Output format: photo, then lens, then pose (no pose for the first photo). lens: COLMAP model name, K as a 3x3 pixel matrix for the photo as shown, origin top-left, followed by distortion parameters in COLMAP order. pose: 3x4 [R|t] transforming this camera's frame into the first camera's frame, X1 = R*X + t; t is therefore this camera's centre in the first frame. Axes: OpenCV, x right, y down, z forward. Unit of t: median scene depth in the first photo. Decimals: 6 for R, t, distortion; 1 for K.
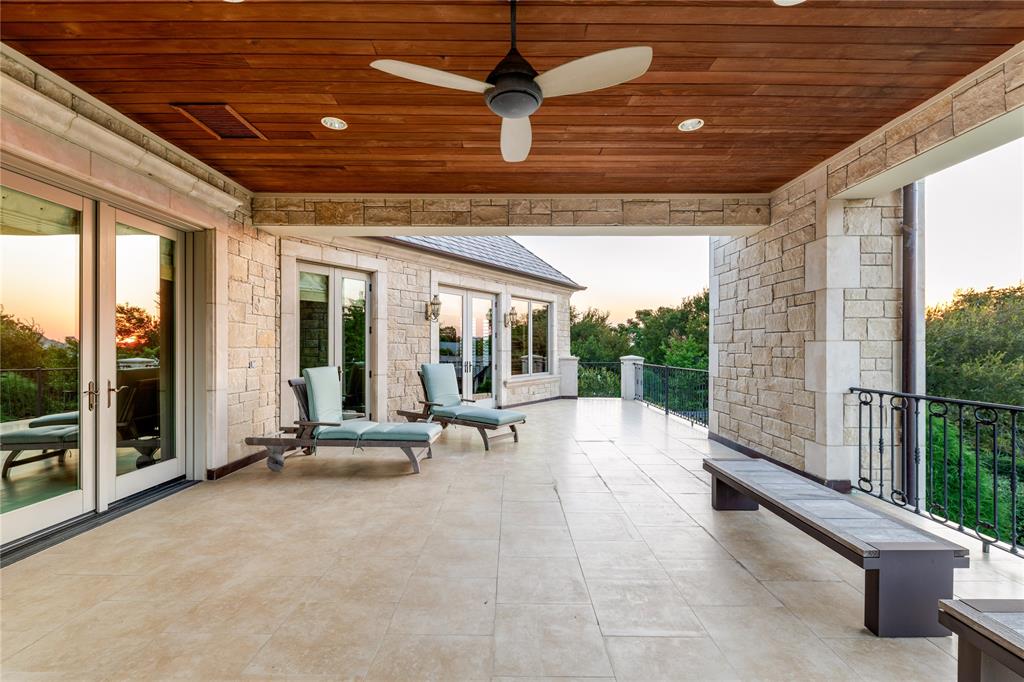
lens RADIAL K [[439.5, 0, 514.6], [0, 439.5, 347.6], [0, 0, 1]] dist [-0.000435, -0.000006]
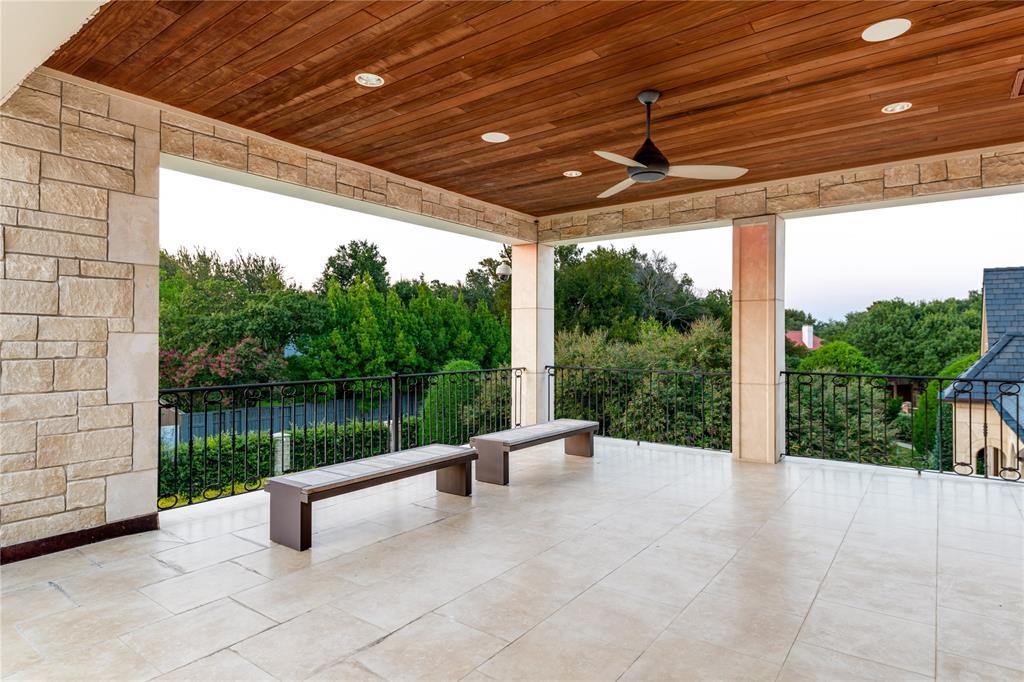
lens RADIAL K [[574.9, 0, 514.4], [0, 574.9, 337.7], [0, 0, 1]] dist [-0.000881, 0.000753]
pose [[-0.798997, -0.000676, 0.601335, -0.375987], [-0.008104, 0.999921, -0.009643, -0.002963], [-0.601280, -0.012578, -0.798939, 1.323180]]
